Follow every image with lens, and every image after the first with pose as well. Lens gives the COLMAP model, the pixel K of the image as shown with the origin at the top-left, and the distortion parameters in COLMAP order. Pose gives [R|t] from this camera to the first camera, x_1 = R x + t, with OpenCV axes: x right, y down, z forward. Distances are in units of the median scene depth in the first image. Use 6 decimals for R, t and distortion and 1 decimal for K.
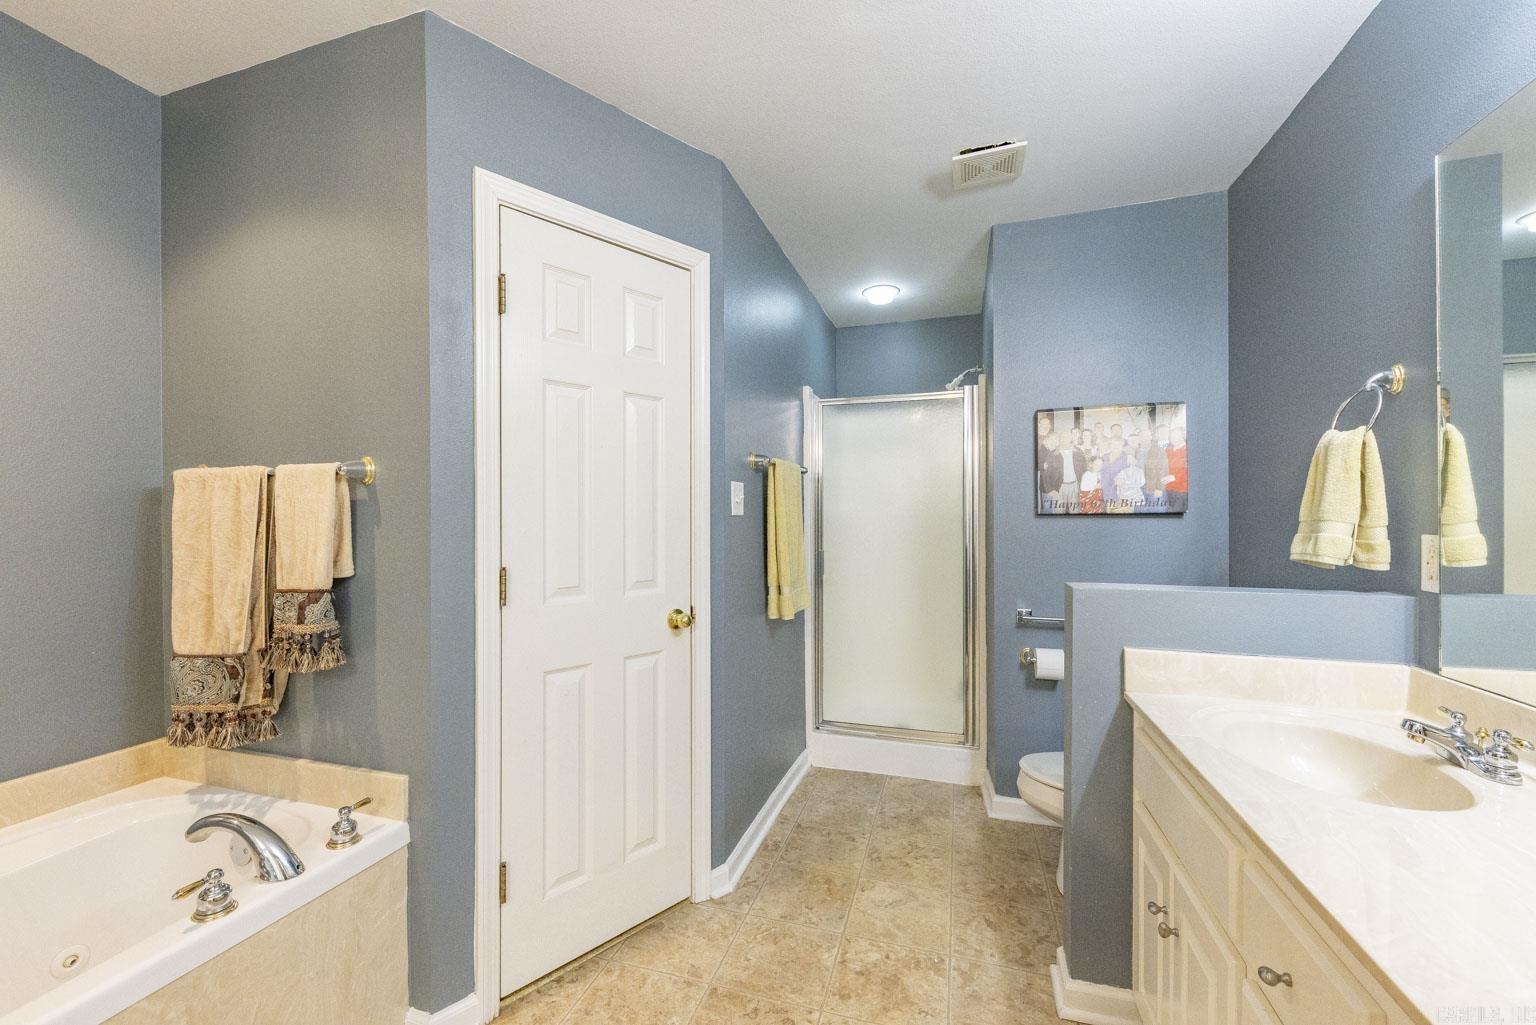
lens RADIAL K [[634.4, 0, 767.4], [0, 634.4, 511.3], [0, 0, 1]] dist [0.006196, -0.002068]
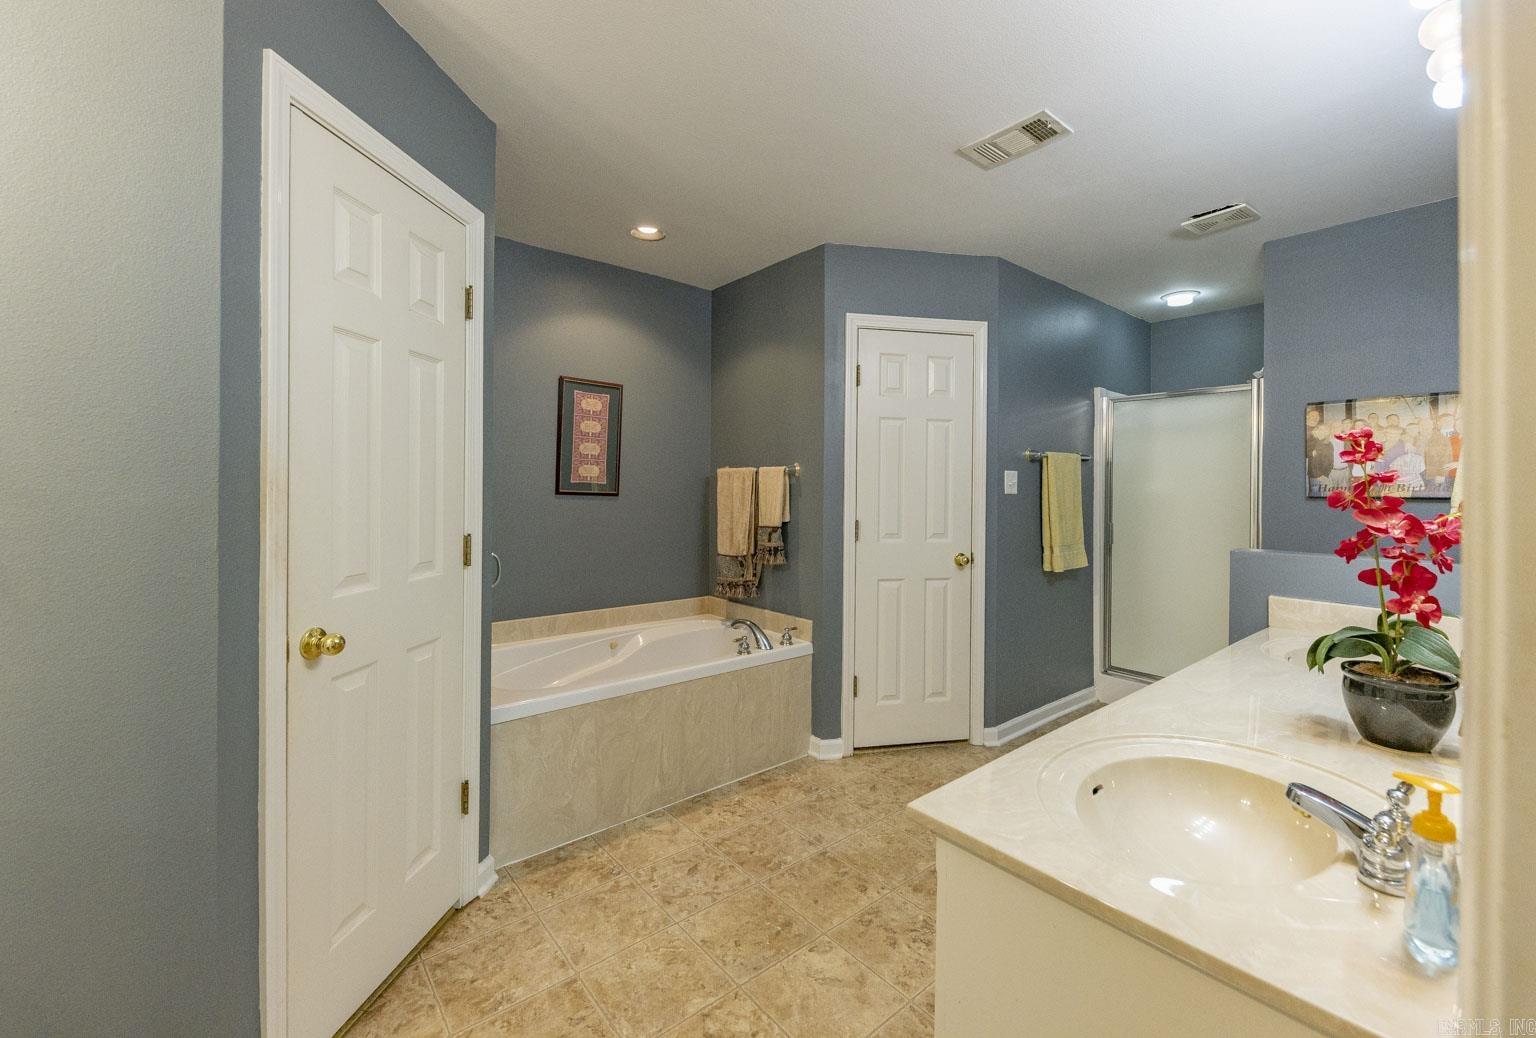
lens RADIAL K [[627.8, 0, 771.5], [0, 627.8, 507.5], [0, 0, 1]] dist [0.003645, 0.000190]
pose [[0.846231, 0.027733, -0.532094, 0.344396], [-0.008253, 0.999207, 0.038955, -0.019081], [0.532752, -0.028573, 0.845789, -0.681350]]
